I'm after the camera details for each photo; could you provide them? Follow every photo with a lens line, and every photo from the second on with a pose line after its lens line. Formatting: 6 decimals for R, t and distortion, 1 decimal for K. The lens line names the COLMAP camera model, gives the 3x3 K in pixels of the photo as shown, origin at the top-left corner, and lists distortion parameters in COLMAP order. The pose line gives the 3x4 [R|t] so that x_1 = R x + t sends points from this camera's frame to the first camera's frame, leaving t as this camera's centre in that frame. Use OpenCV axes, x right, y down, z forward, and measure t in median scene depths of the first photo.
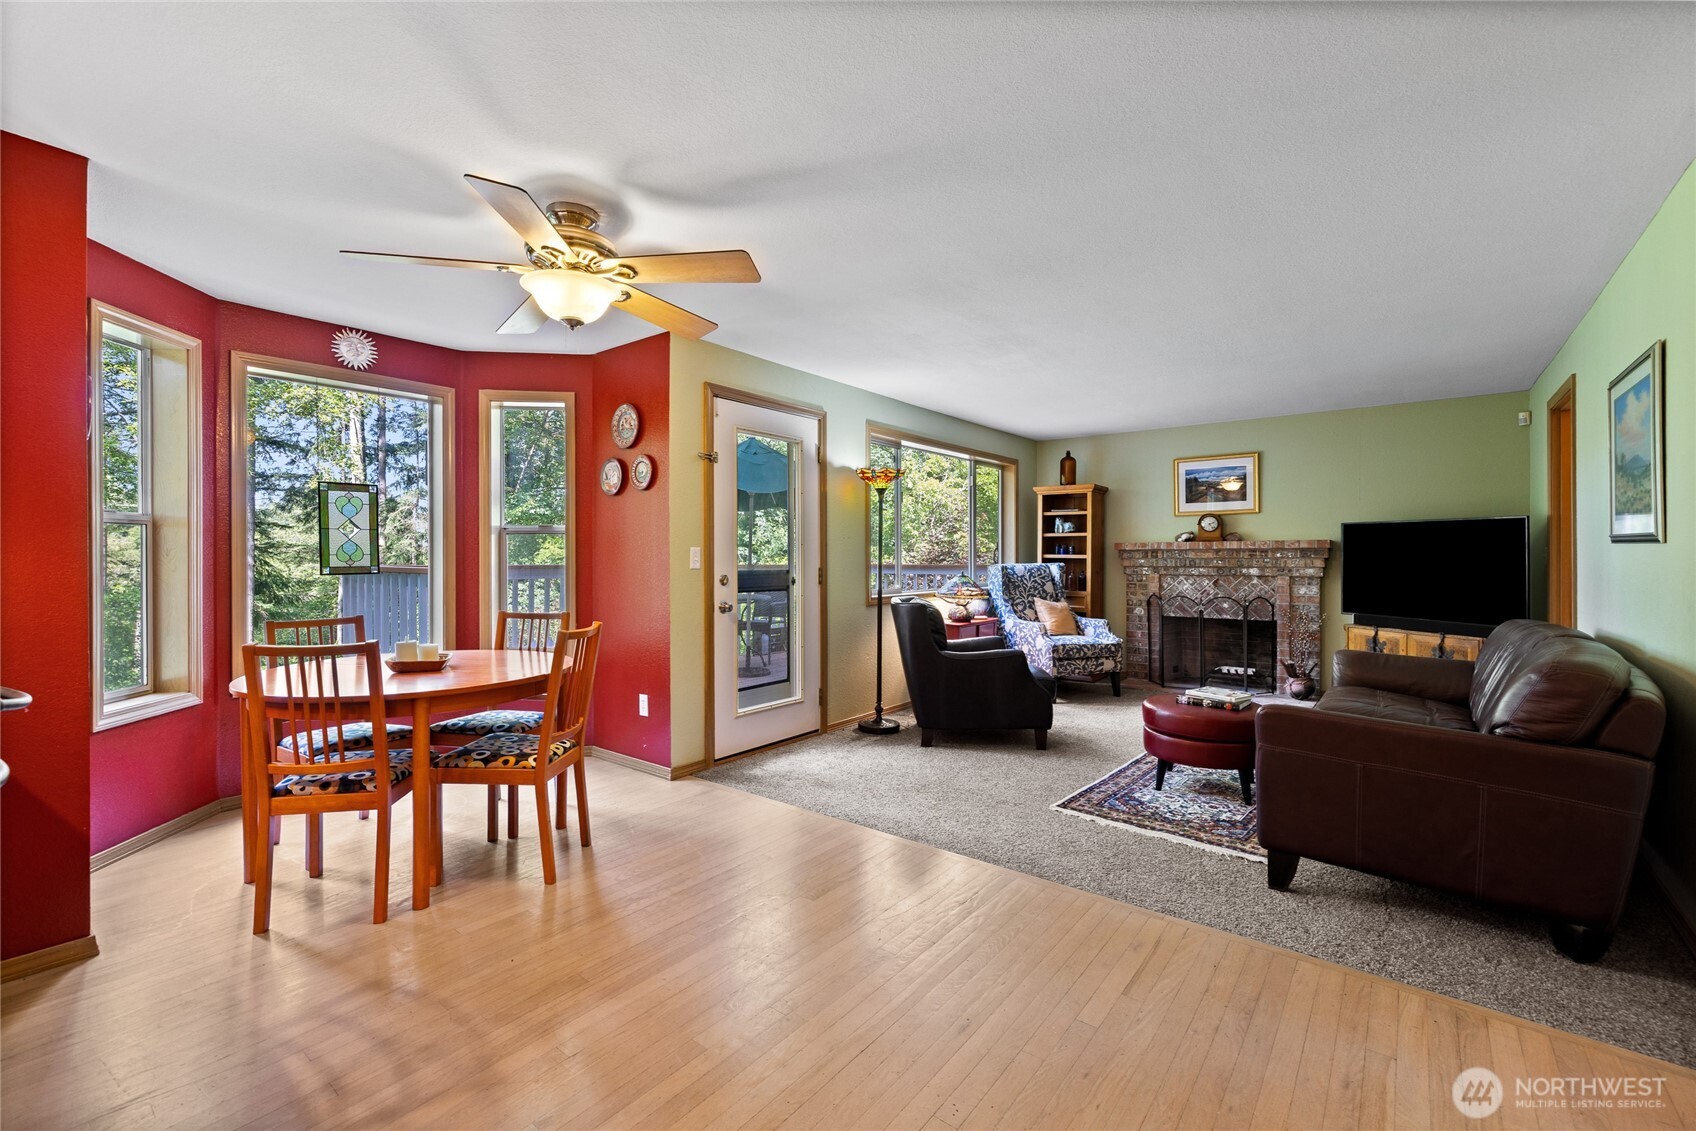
lens RADIAL K [[722.3, 0, 835.3], [0, 722.3, 558.4], [0, 0, 1]] dist [-0.000329, -0.000103]
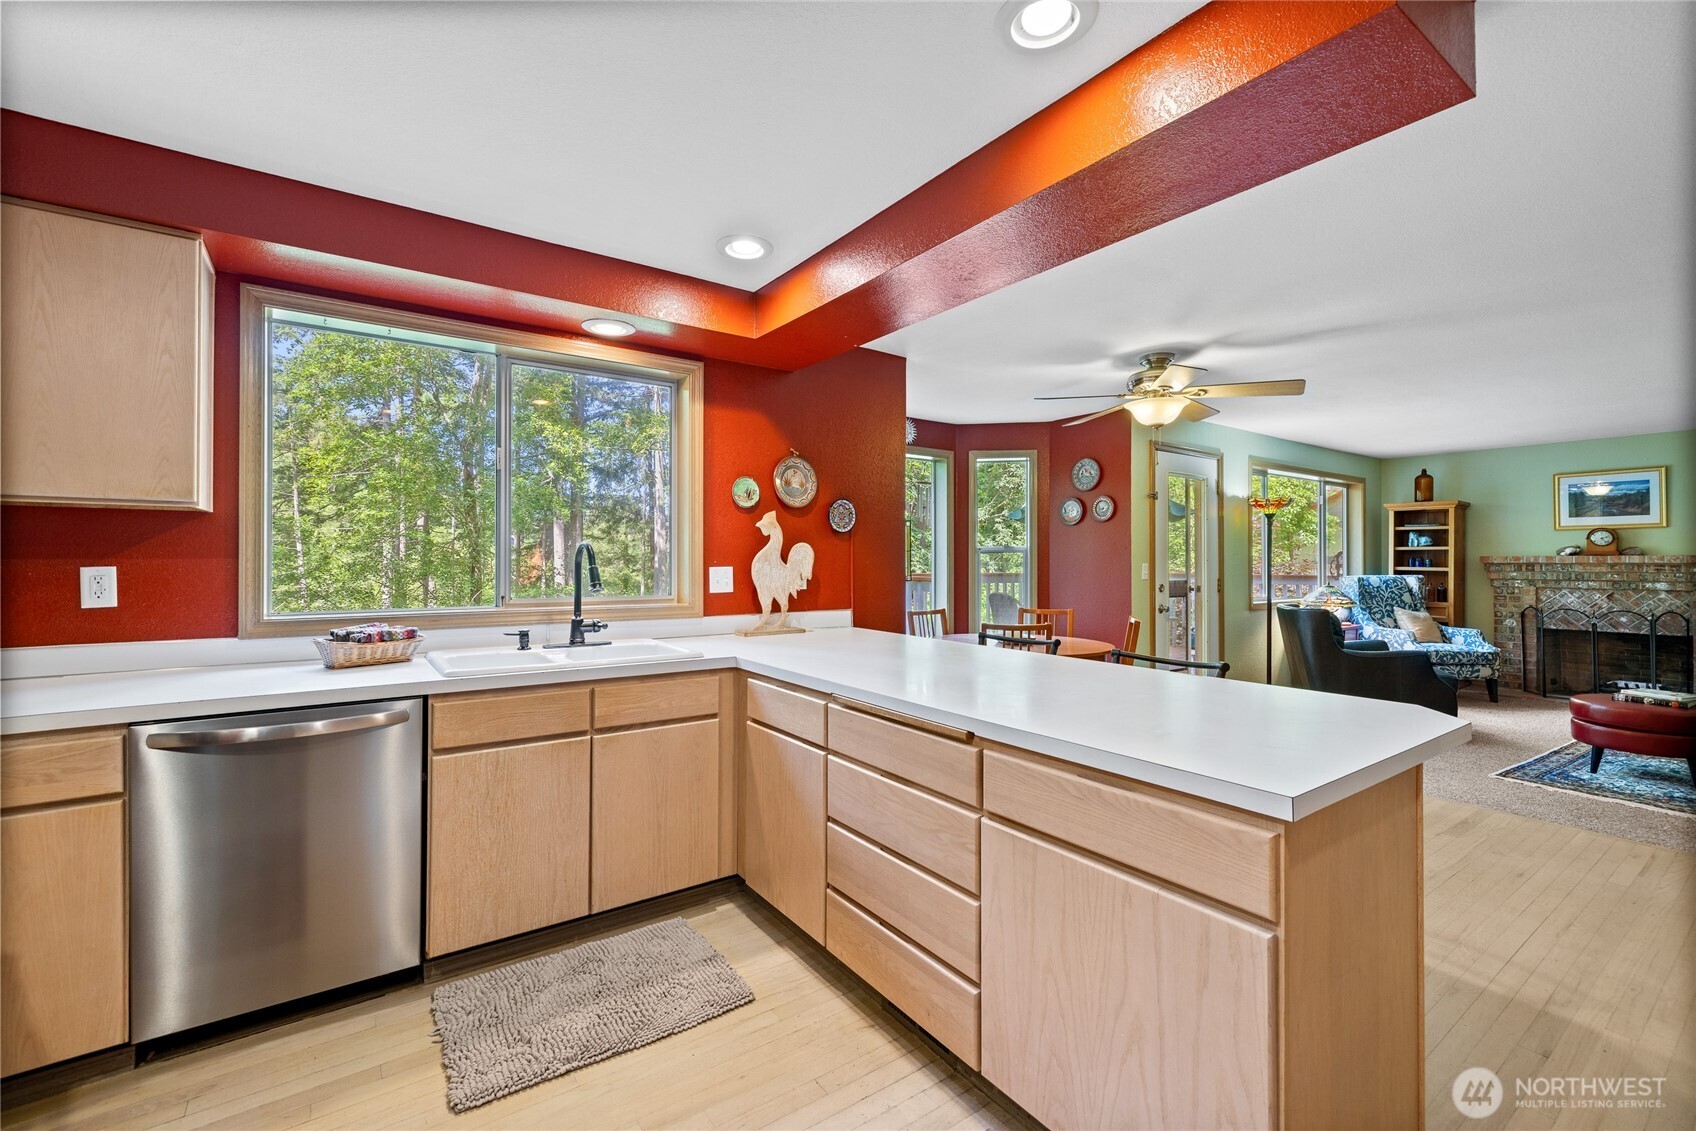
lens RADIAL K [[710.1, 0, 830.5], [0, 710.1, 556.6], [0, 0, 1]] dist [0.008461, -0.000260]
pose [[0.959366, 0.001488, -0.282160, -0.263136], [-0.004005, 0.999957, -0.008344, -0.010504], [0.282136, 0.009135, 0.959331, -0.299784]]
